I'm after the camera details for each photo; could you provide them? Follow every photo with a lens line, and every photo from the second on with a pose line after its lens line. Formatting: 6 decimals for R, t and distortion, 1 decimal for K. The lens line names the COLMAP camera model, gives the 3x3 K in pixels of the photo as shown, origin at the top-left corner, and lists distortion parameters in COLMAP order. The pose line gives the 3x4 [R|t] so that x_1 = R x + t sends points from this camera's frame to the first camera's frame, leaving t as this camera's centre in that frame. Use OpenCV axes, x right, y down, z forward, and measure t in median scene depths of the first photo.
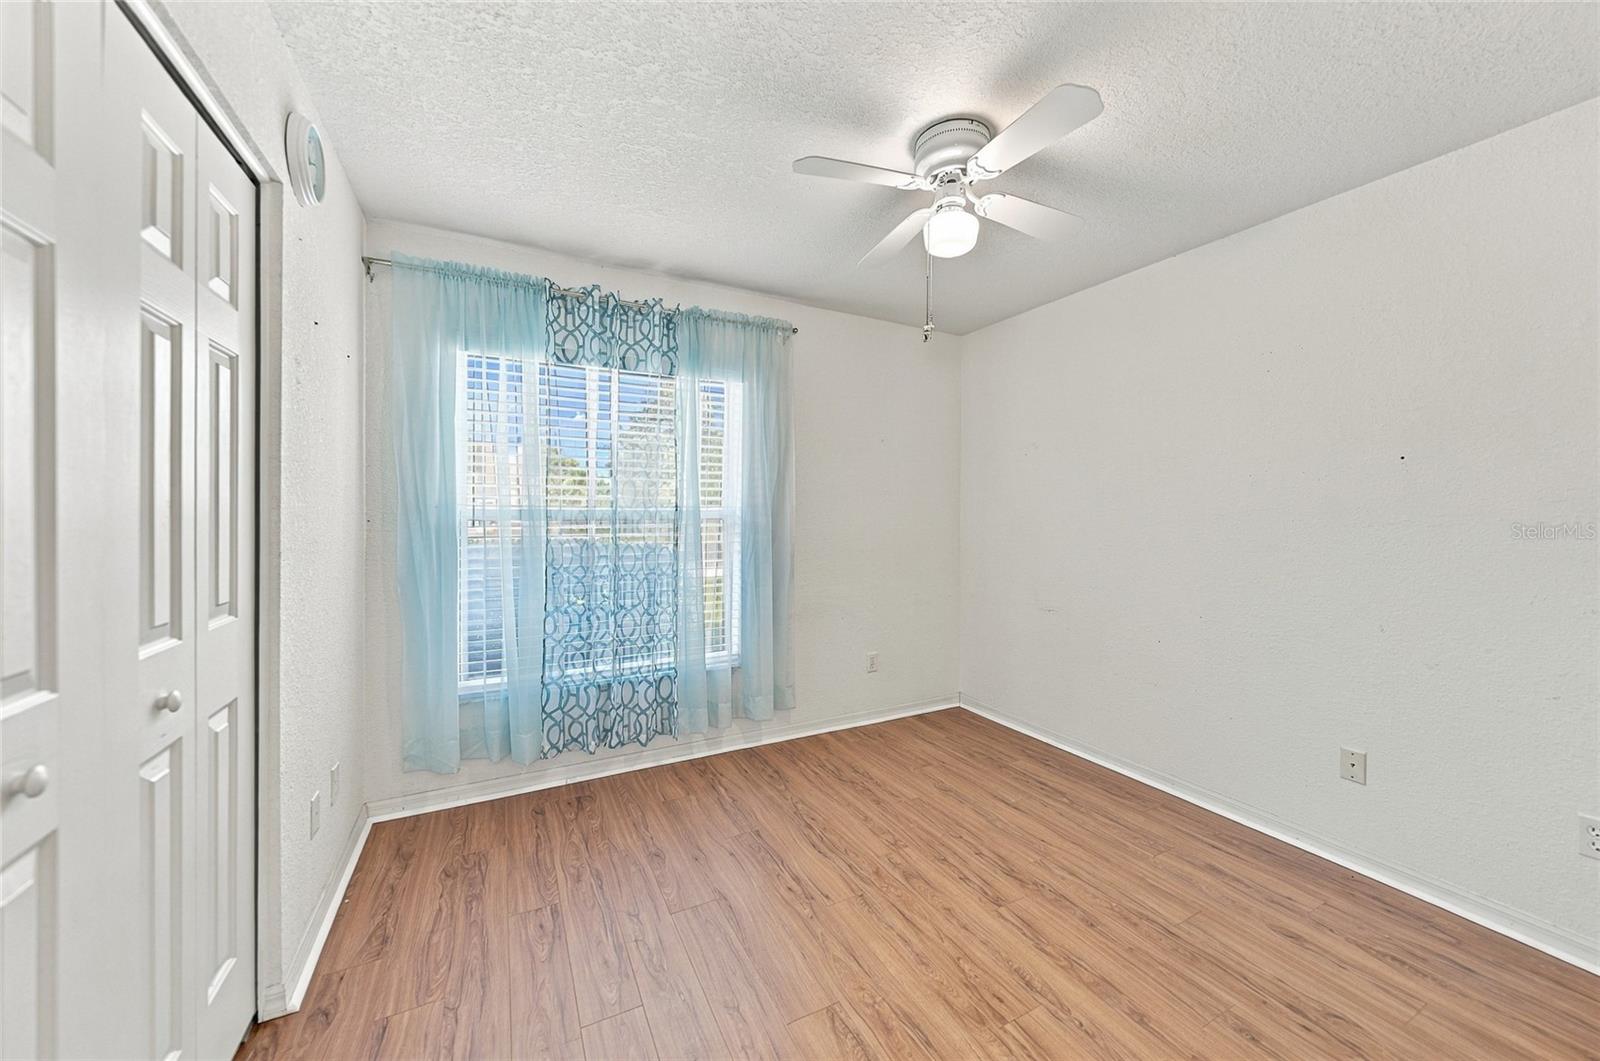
lens RADIAL K [[560.4, 0, 801.8], [0, 560.4, 526.7], [0, 0, 1]] dist [-0.001111, -0.000003]
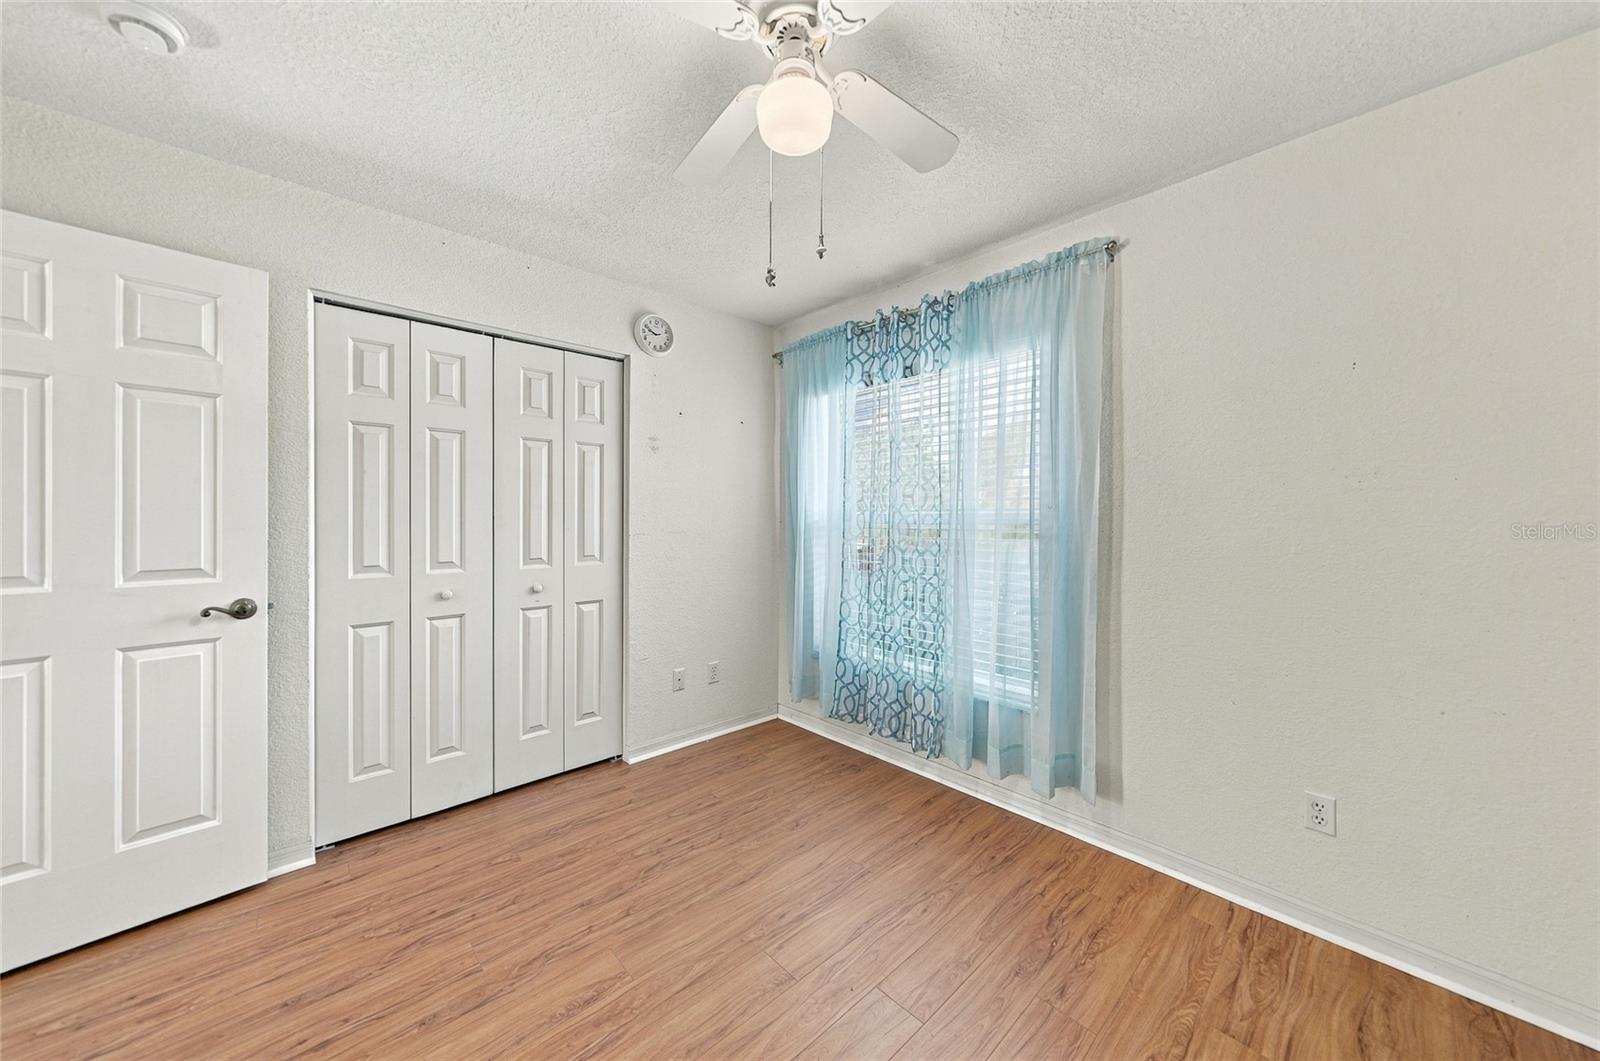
lens RADIAL K [[563.4, 0, 805.0], [0, 563.4, 520.5], [0, 0, 1]] dist [0.000394, 0.000027]
pose [[0.268469, -0.001284, -0.963288, 0.668733], [-0.021796, 0.999735, -0.007407, -0.003928], [0.963042, 0.022984, 0.268369, 0.577258]]
